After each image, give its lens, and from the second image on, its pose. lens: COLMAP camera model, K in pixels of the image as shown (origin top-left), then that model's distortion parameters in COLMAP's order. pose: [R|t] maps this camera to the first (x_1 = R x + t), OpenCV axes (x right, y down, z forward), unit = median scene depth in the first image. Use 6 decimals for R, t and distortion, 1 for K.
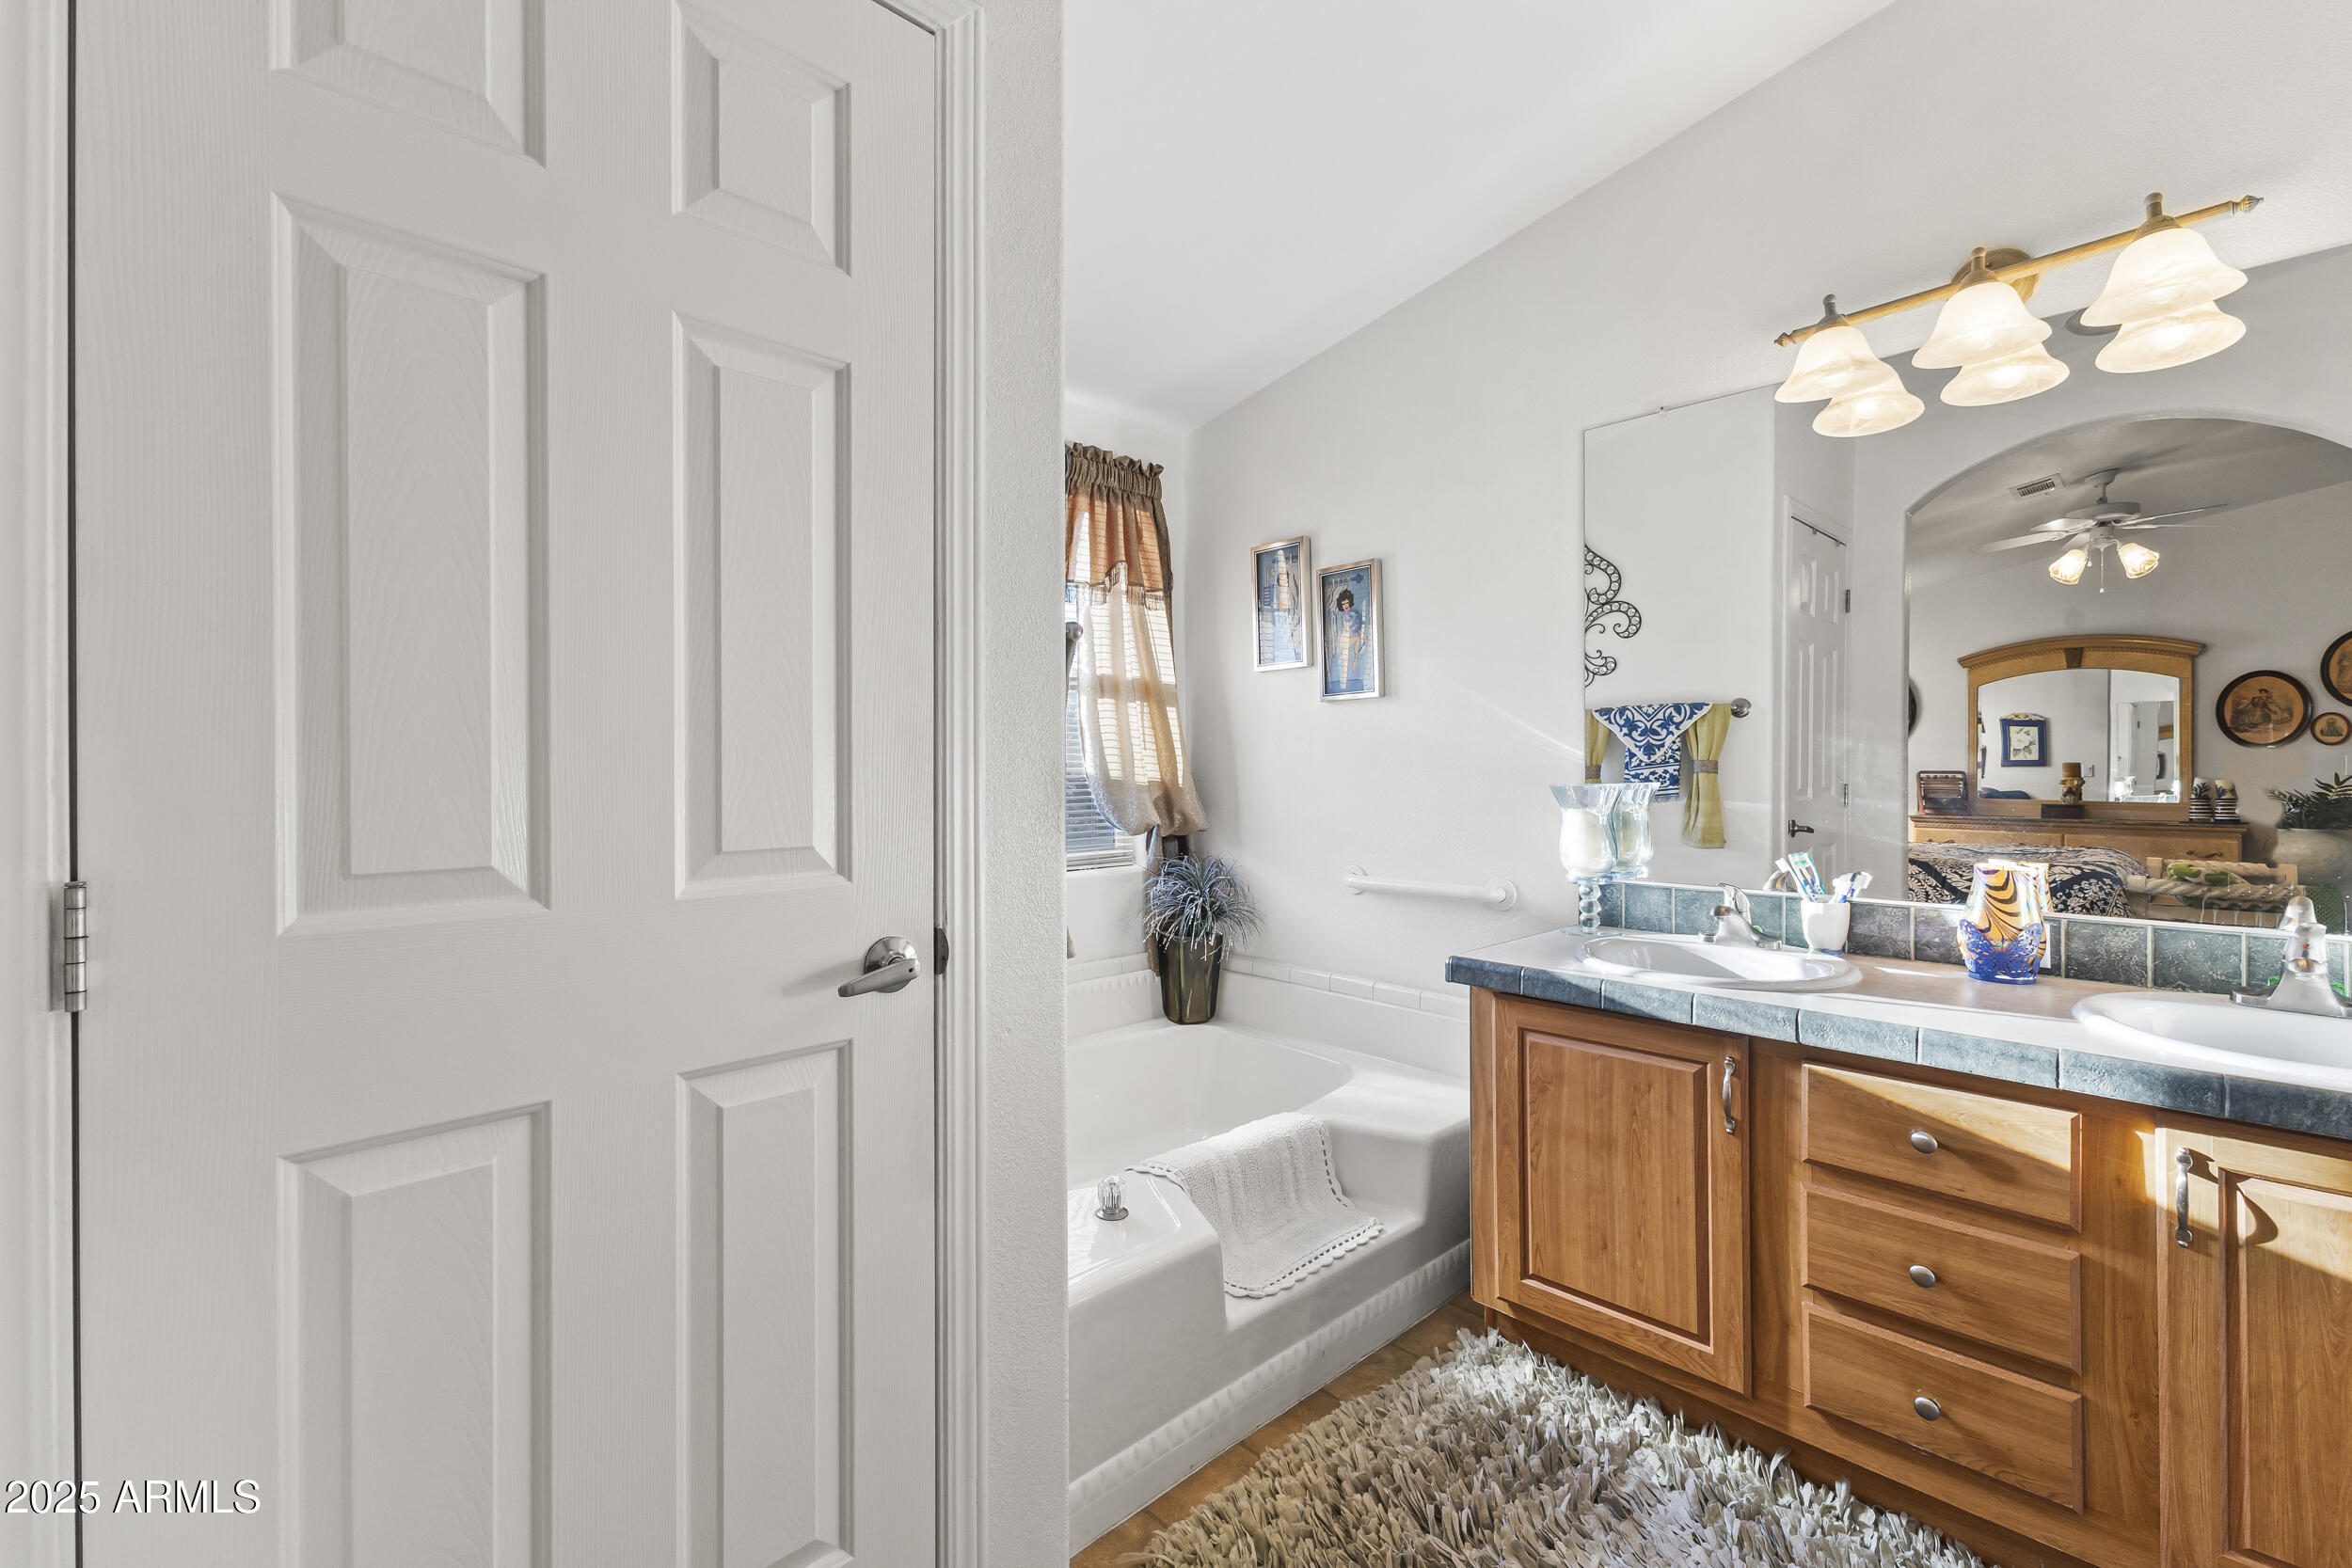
lens RADIAL K [[1020.5, 0, 1171.7], [0, 1020.5, 764.5], [0, 0, 1]] dist [0.013966, -0.002599]
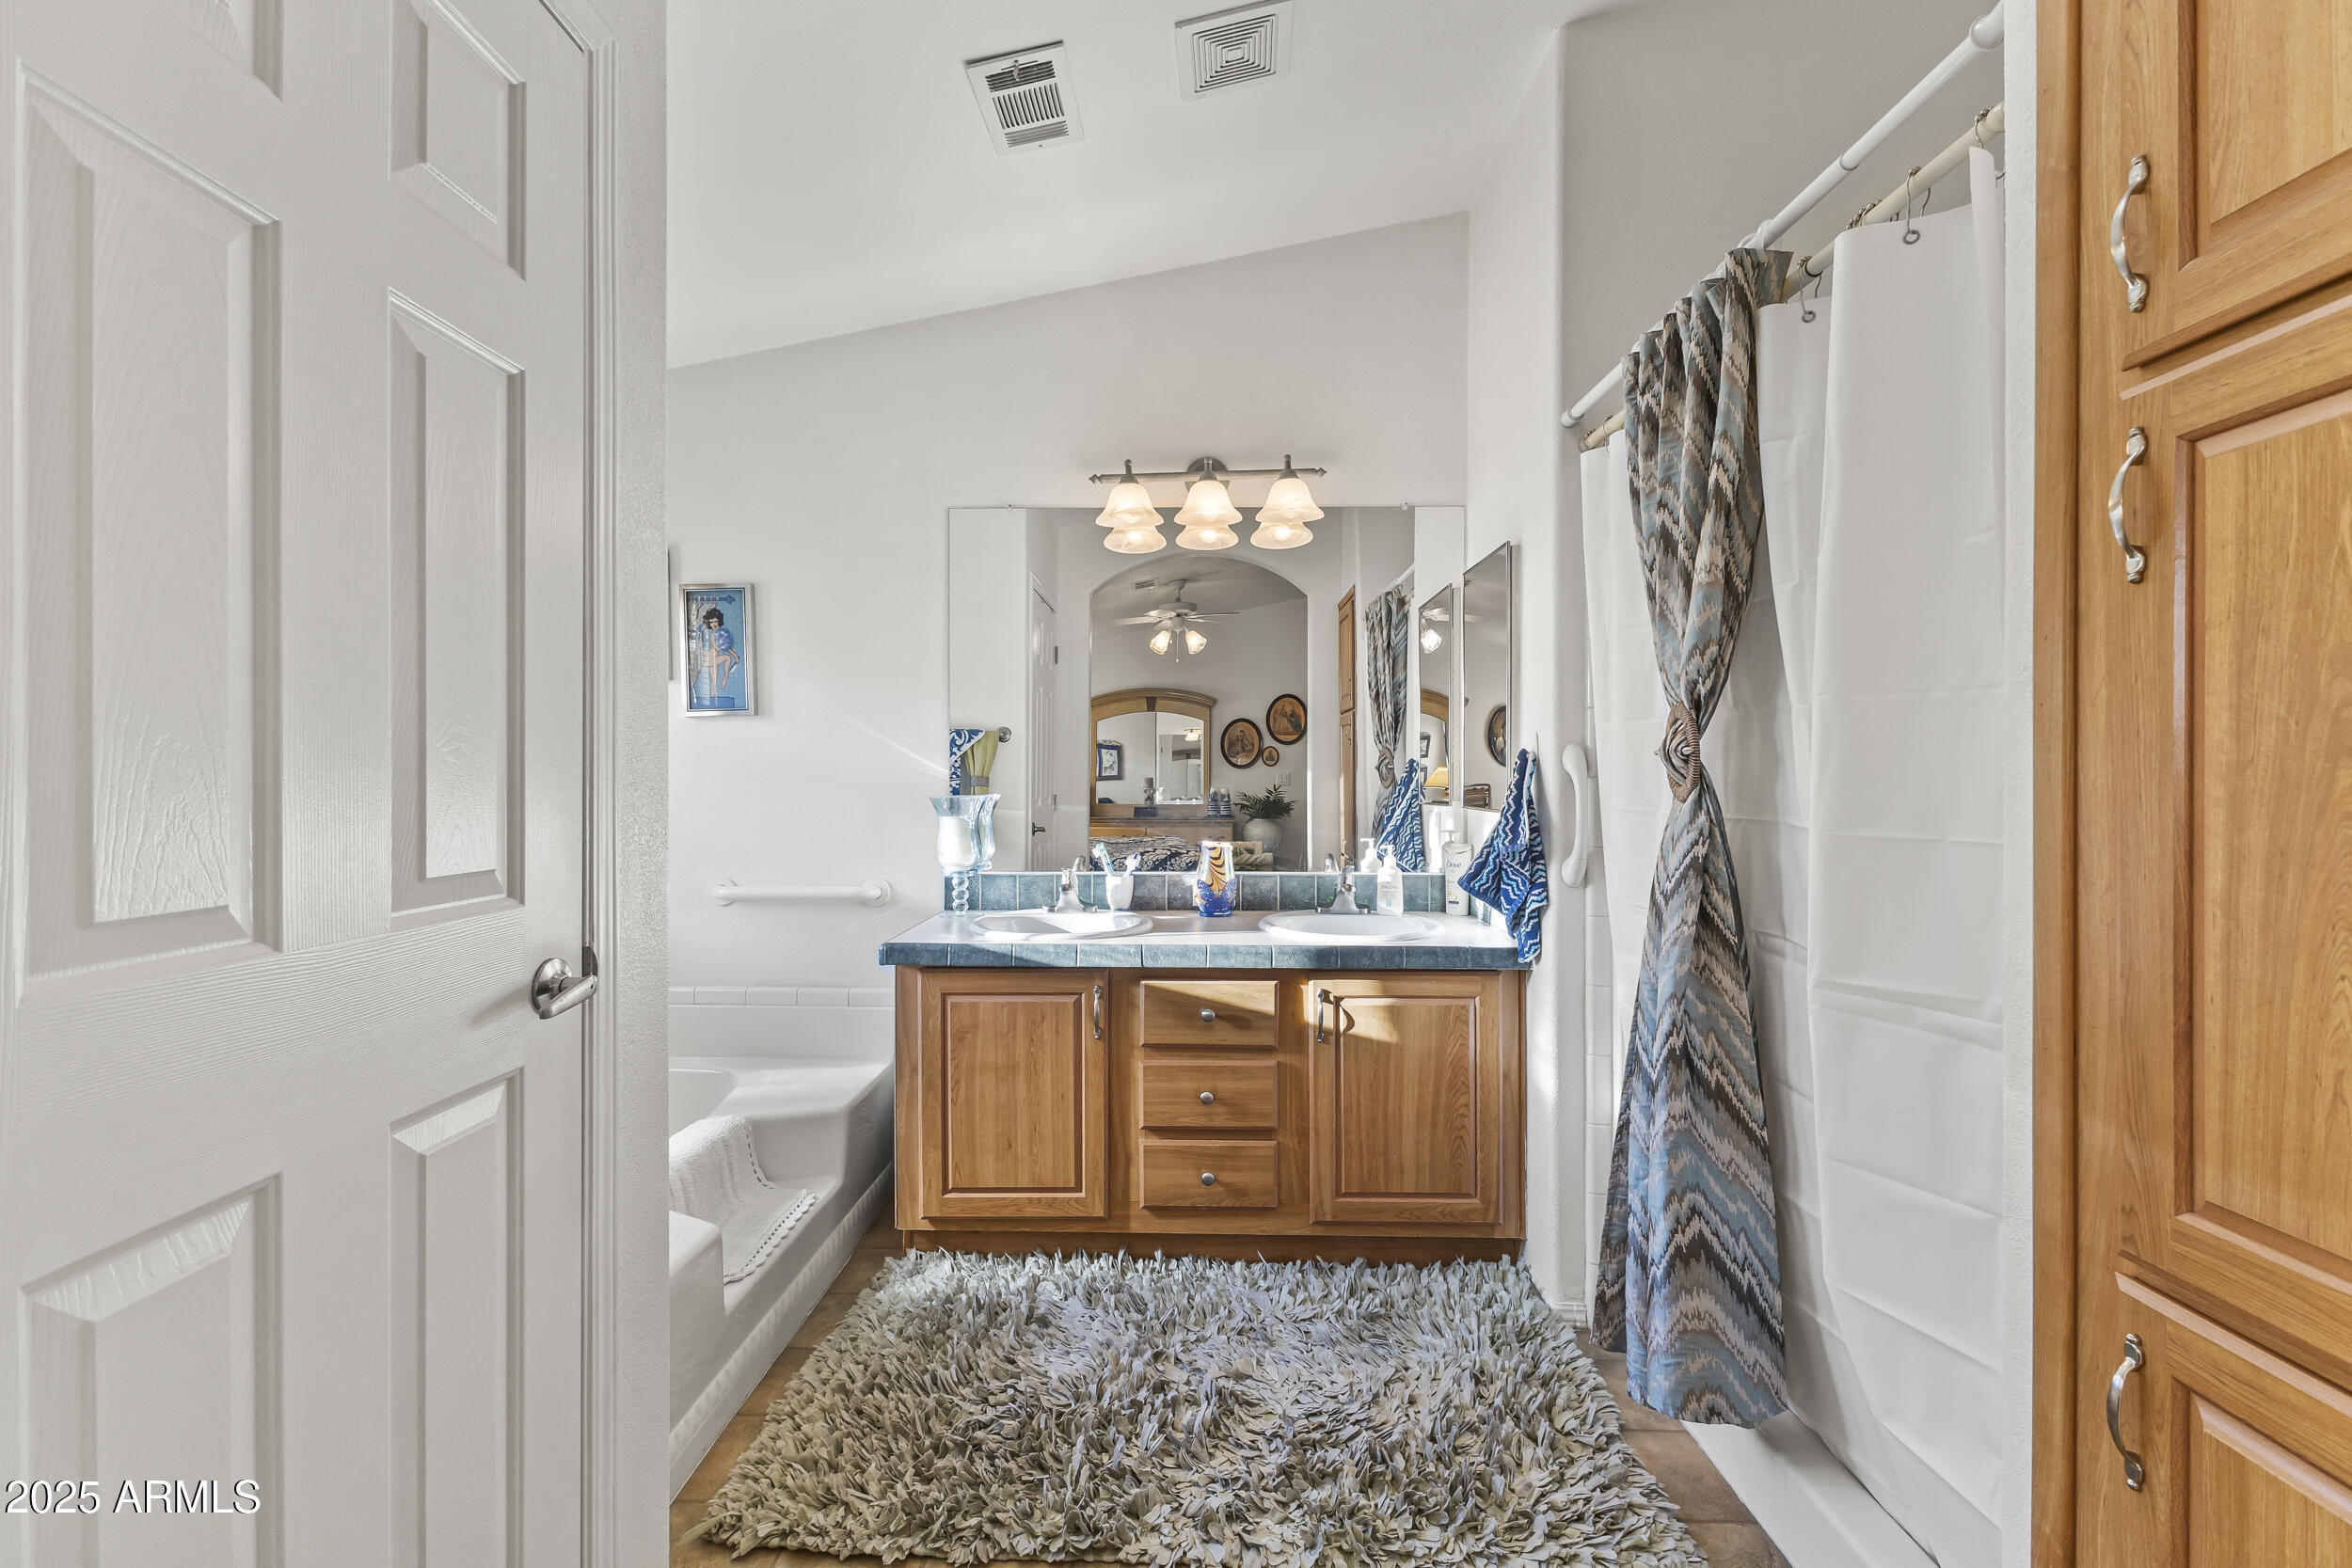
lens RADIAL K [[1020.5, 0, 1175.7], [0, 1020.5, 779.7], [0, 0, 1]] dist [0.013966, -0.002599]
pose [[0.707972, 0.000809, 0.706240, -0.353316], [-0.002514, 0.999996, 0.001375, -0.003995], [-0.706236, -0.002749, 0.707971, -0.079488]]
